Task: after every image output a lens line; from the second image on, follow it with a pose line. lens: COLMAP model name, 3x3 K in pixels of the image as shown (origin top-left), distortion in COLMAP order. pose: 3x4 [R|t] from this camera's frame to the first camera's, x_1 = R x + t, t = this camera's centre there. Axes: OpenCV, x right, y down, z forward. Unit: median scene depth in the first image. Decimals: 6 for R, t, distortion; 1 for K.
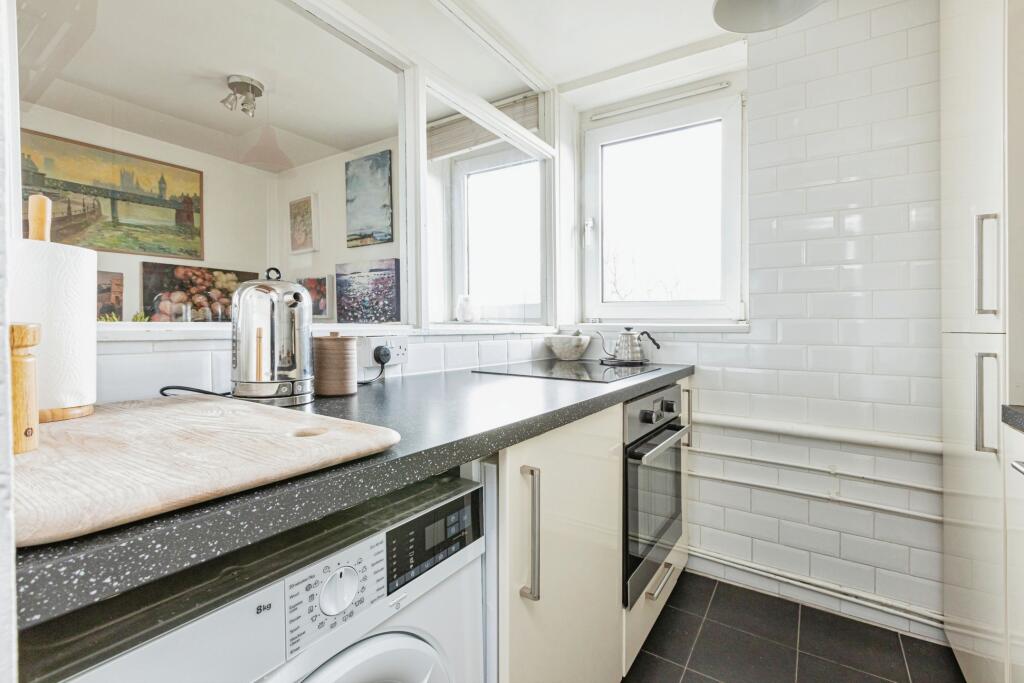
lens RADIAL K [[463.5, 0, 511.0], [0, 463.5, 311.6], [0, 0, 1]] dist [0.005710, -0.003372]
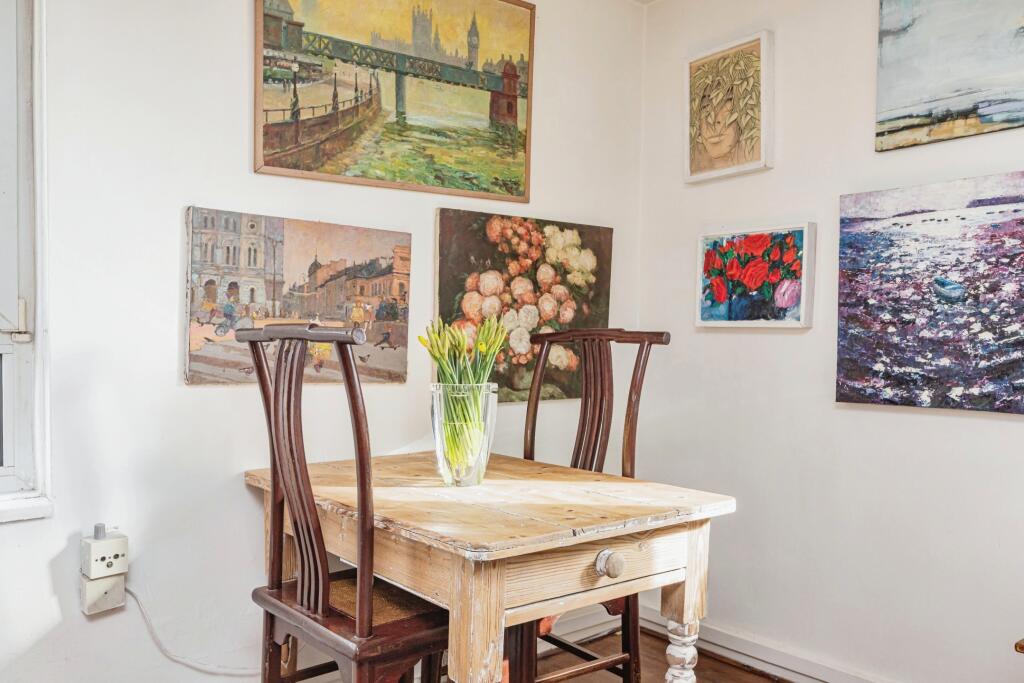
lens RADIAL K [[859.4, 0, 510.9], [0, 859.4, 333.1], [0, 0, 1]] dist [-0.046952, 0.009368]
pose [[0.944475, -0.003667, -0.328564, -0.550302], [0.011970, 0.999658, 0.023253, -0.002077], [0.328366, -0.025894, 0.944196, 0.262395]]
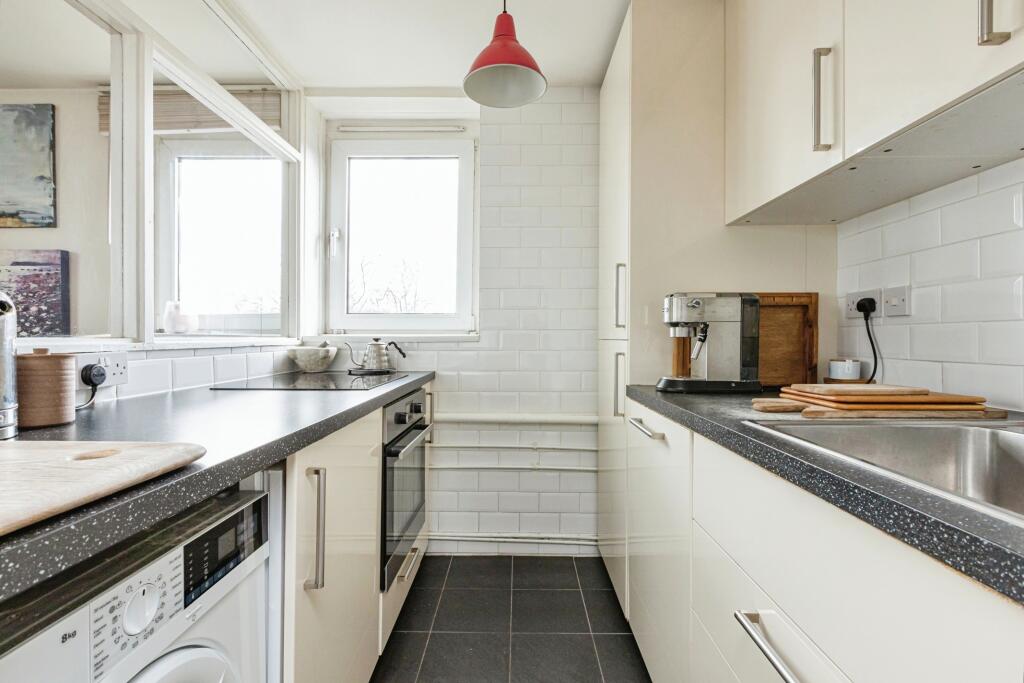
lens RADIAL K [[463.5, 0, 514.9], [0, 463.5, 326.4], [0, 0, 1]] dist [0.005710, -0.003372]
pose [[0.842775, 0.003081, 0.538258, -0.041349], [-0.008607, 0.999933, 0.007754, -0.002848], [-0.538197, -0.011168, 0.842745, -0.045562]]
